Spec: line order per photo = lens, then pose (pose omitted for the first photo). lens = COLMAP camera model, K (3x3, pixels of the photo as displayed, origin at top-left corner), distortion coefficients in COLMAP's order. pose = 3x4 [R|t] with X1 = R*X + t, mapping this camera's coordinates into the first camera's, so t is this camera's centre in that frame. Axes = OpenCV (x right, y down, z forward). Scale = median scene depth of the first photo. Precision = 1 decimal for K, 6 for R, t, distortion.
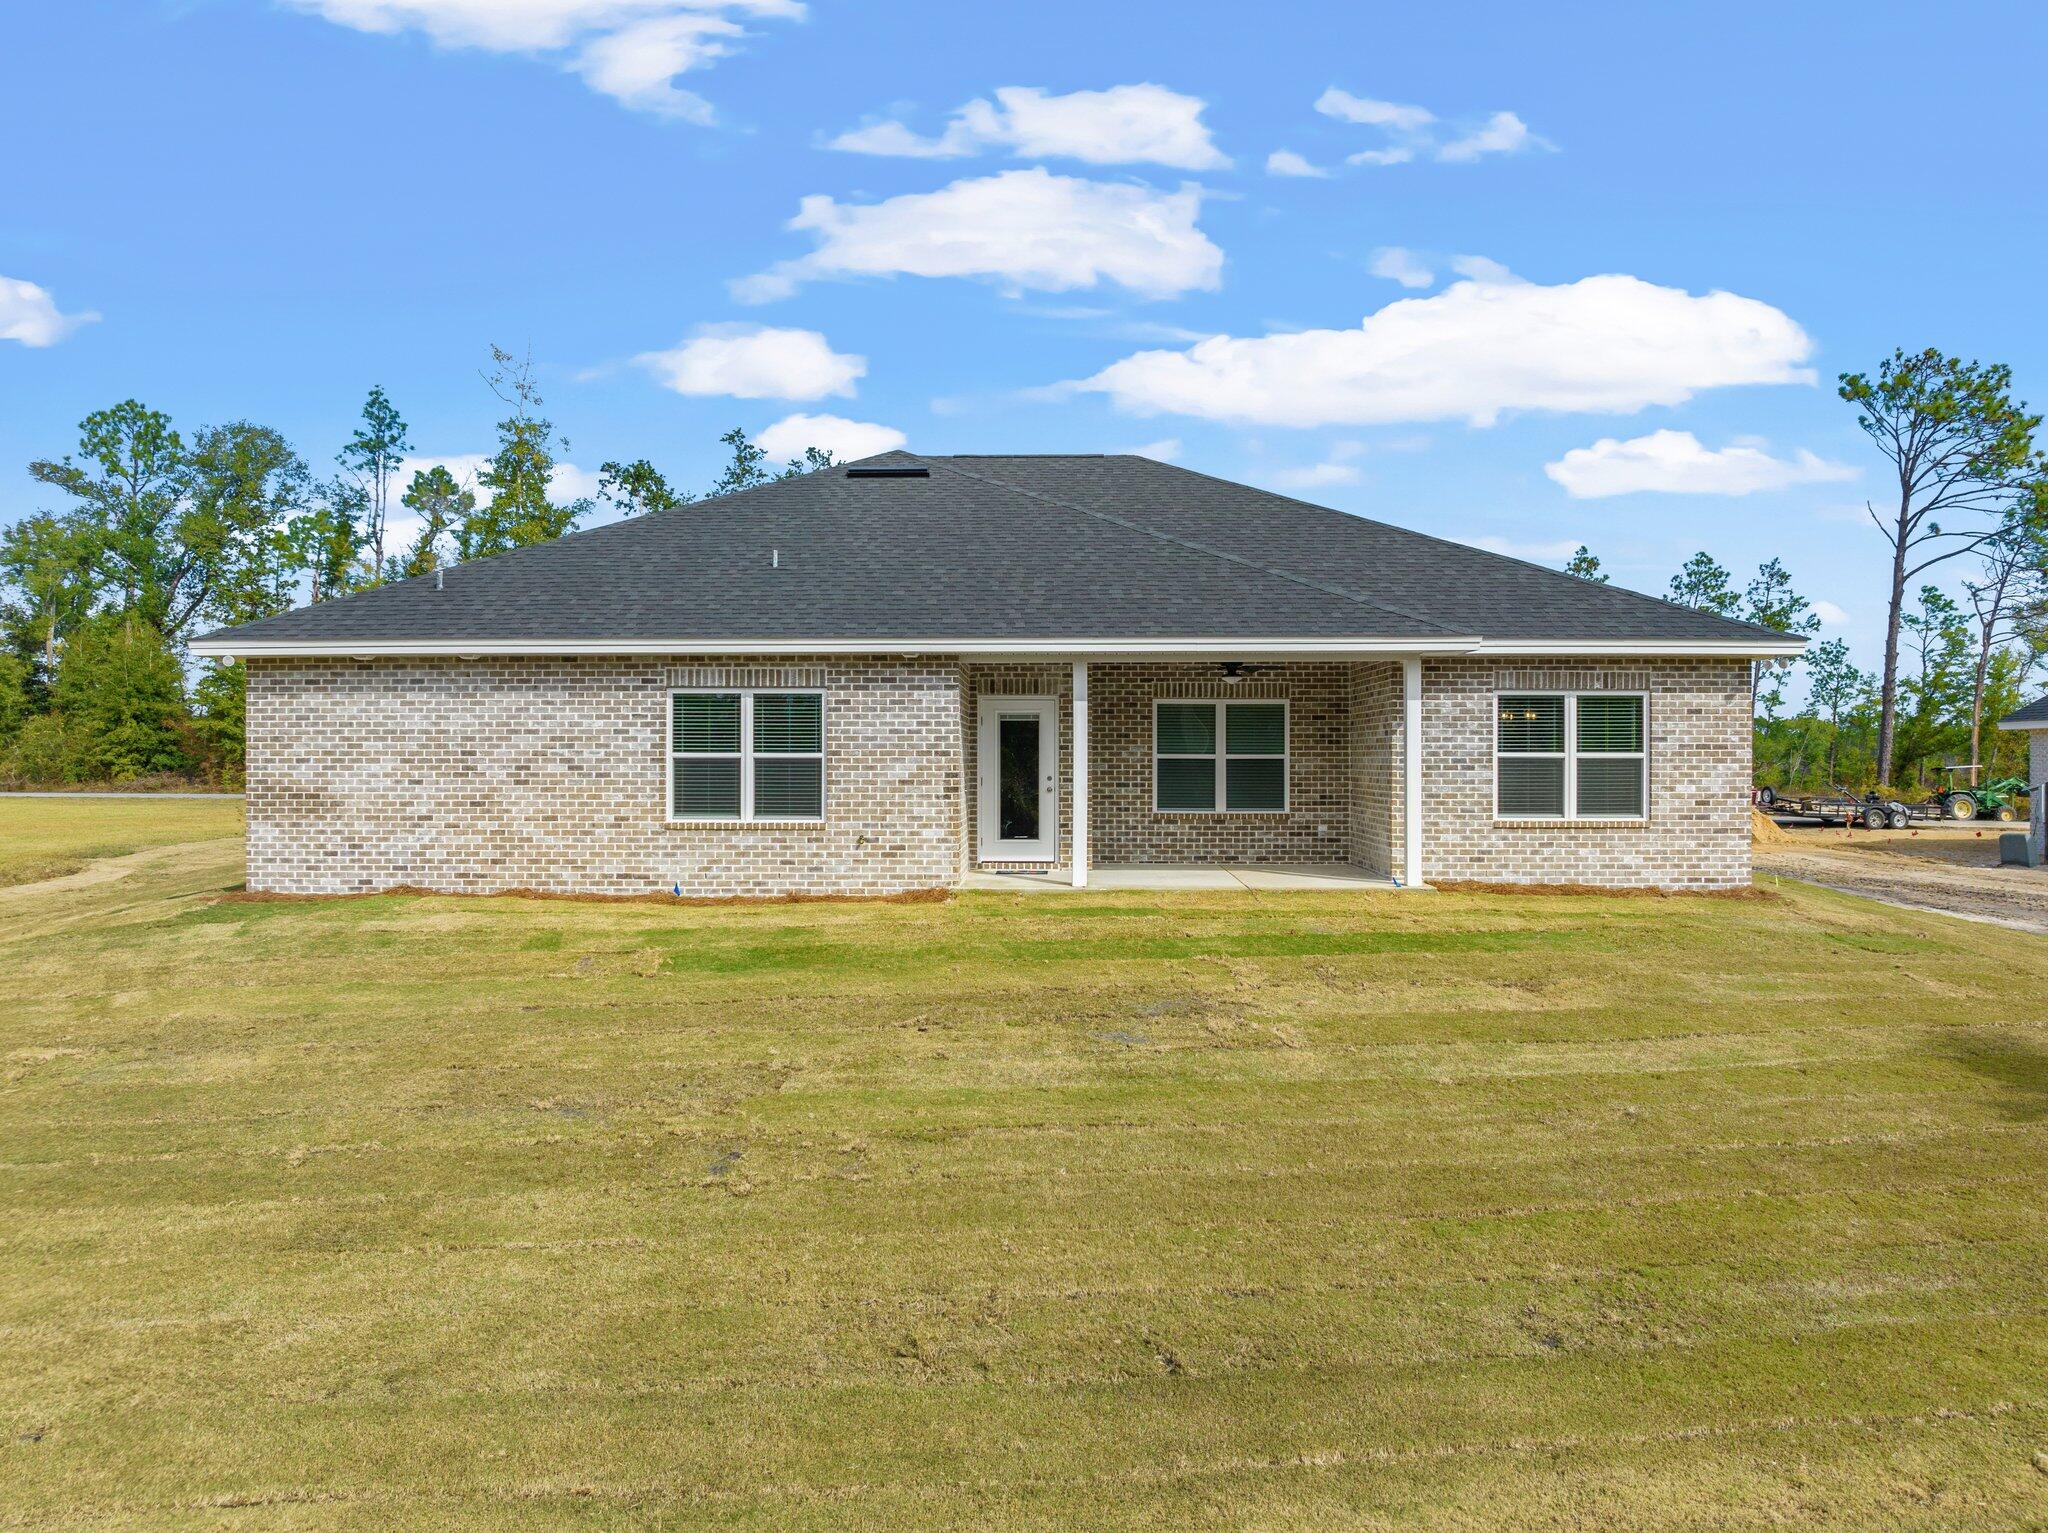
lens RADIAL K [[1464.3, 0, 1024.0], [0, 1464.3, 766.5], [0, 0, 1]] dist [-0.037659, 0.005134]
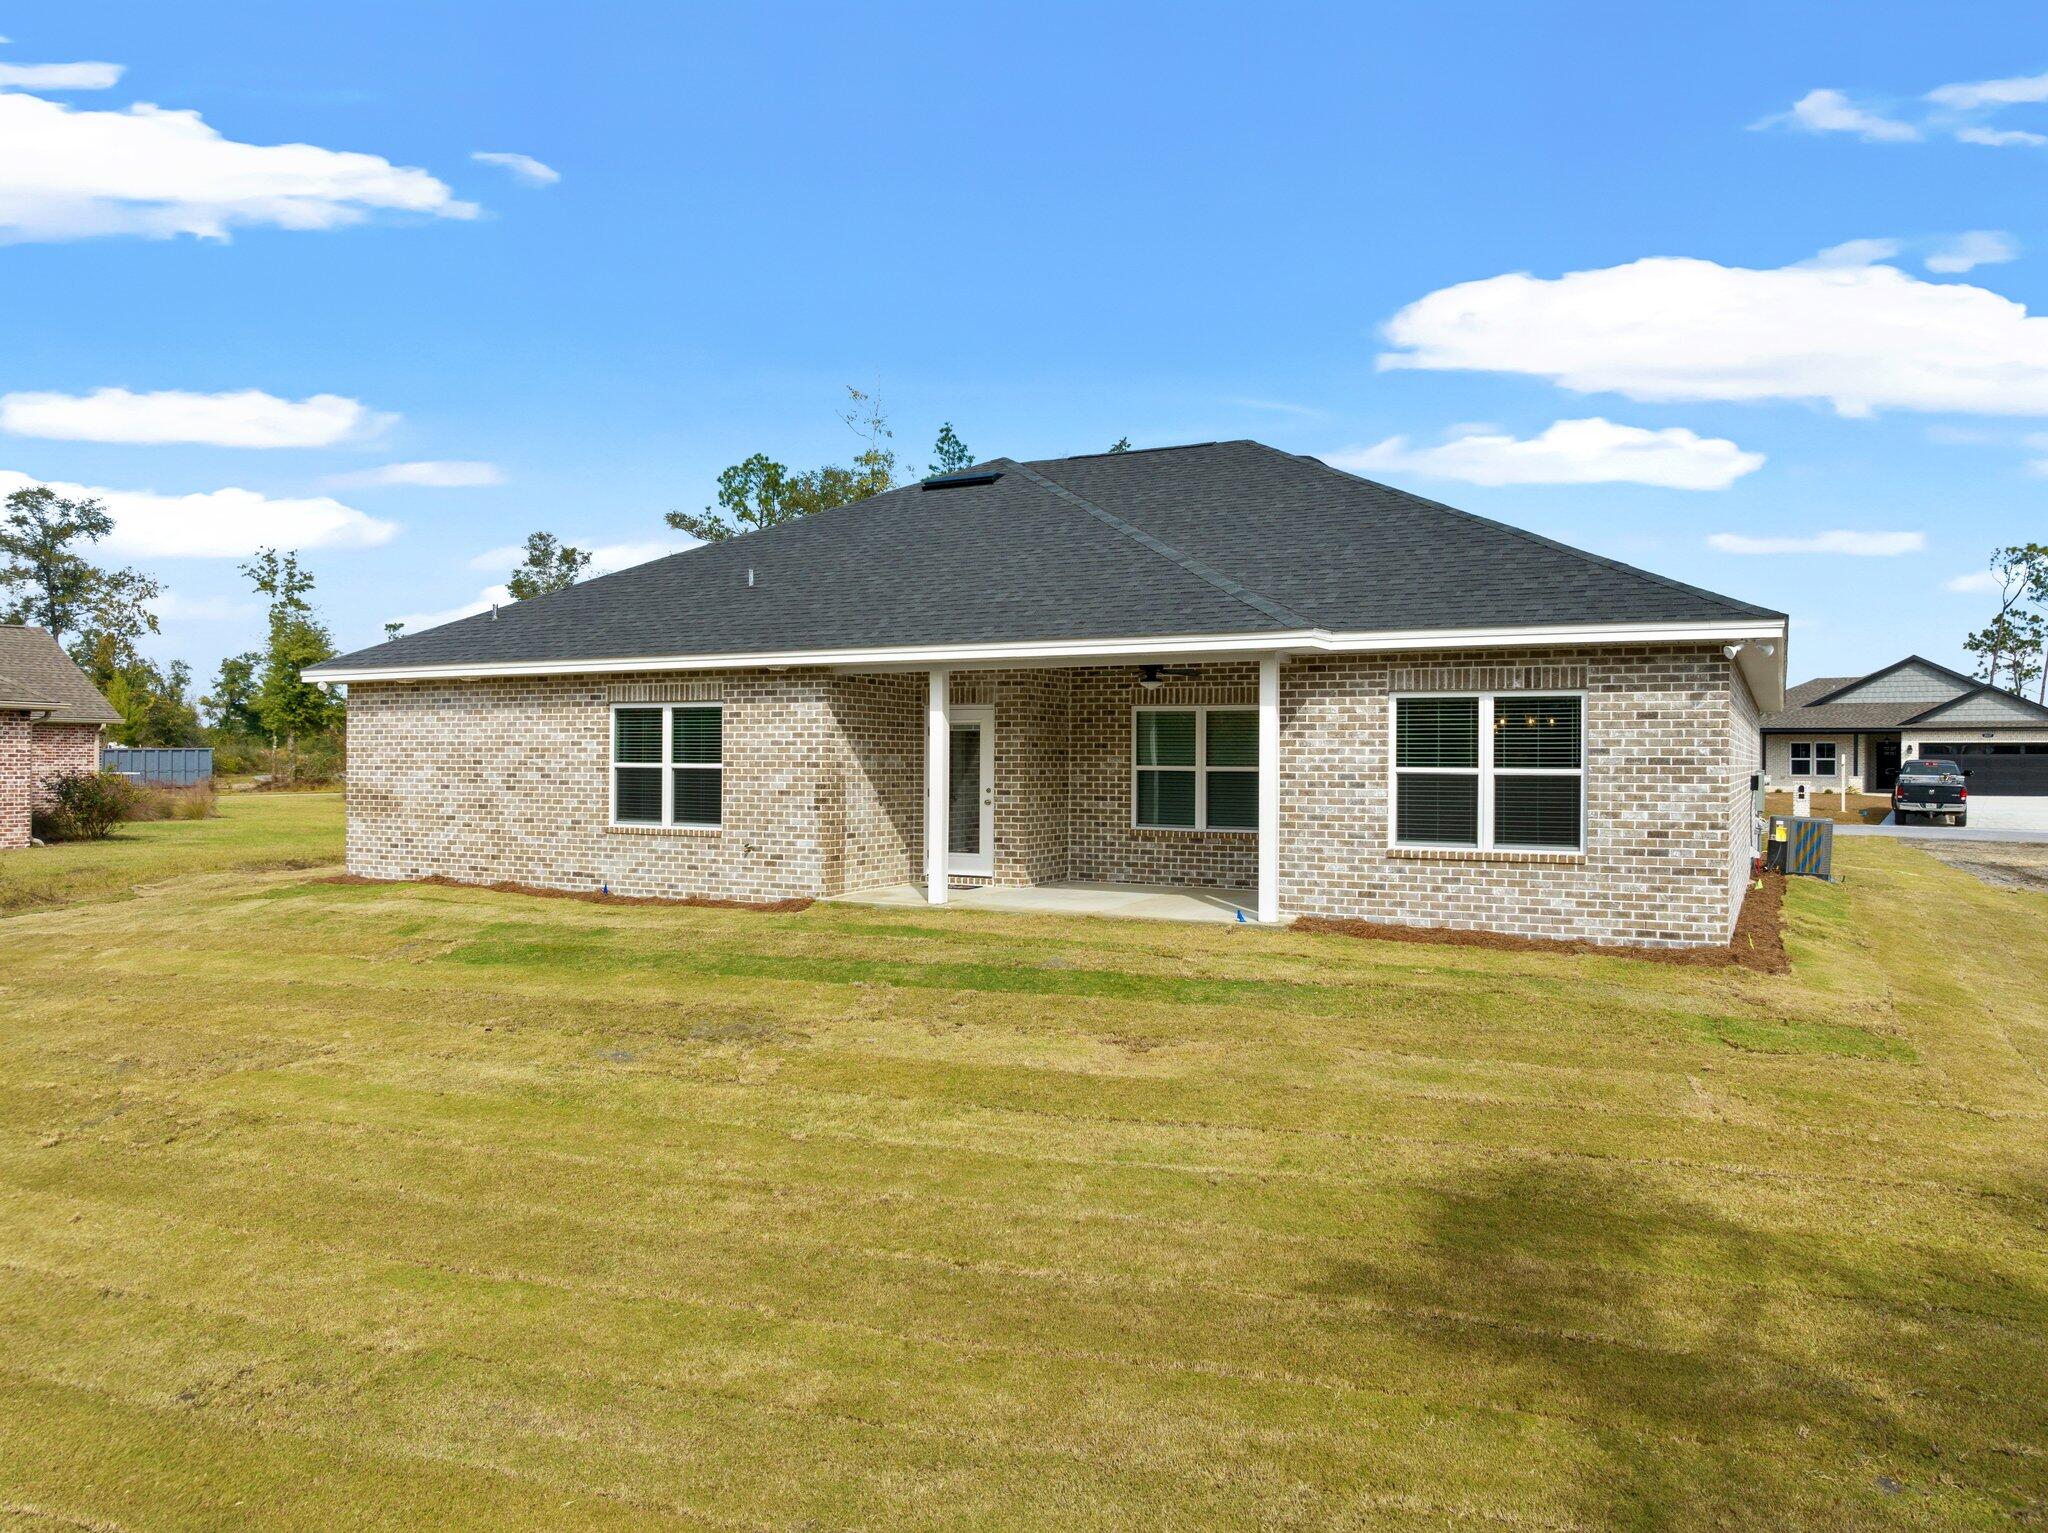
lens RADIAL K [[1464.3, 0, 1024.0], [0, 1464.3, 766.5], [0, 0, 1]] dist [-0.037659, 0.005134]
pose [[0.894261, 0.006173, -0.447503, 0.511630], [-0.006846, 0.999977, 0.000114, -0.008670], [0.447493, 0.002961, 0.894282, 0.161040]]
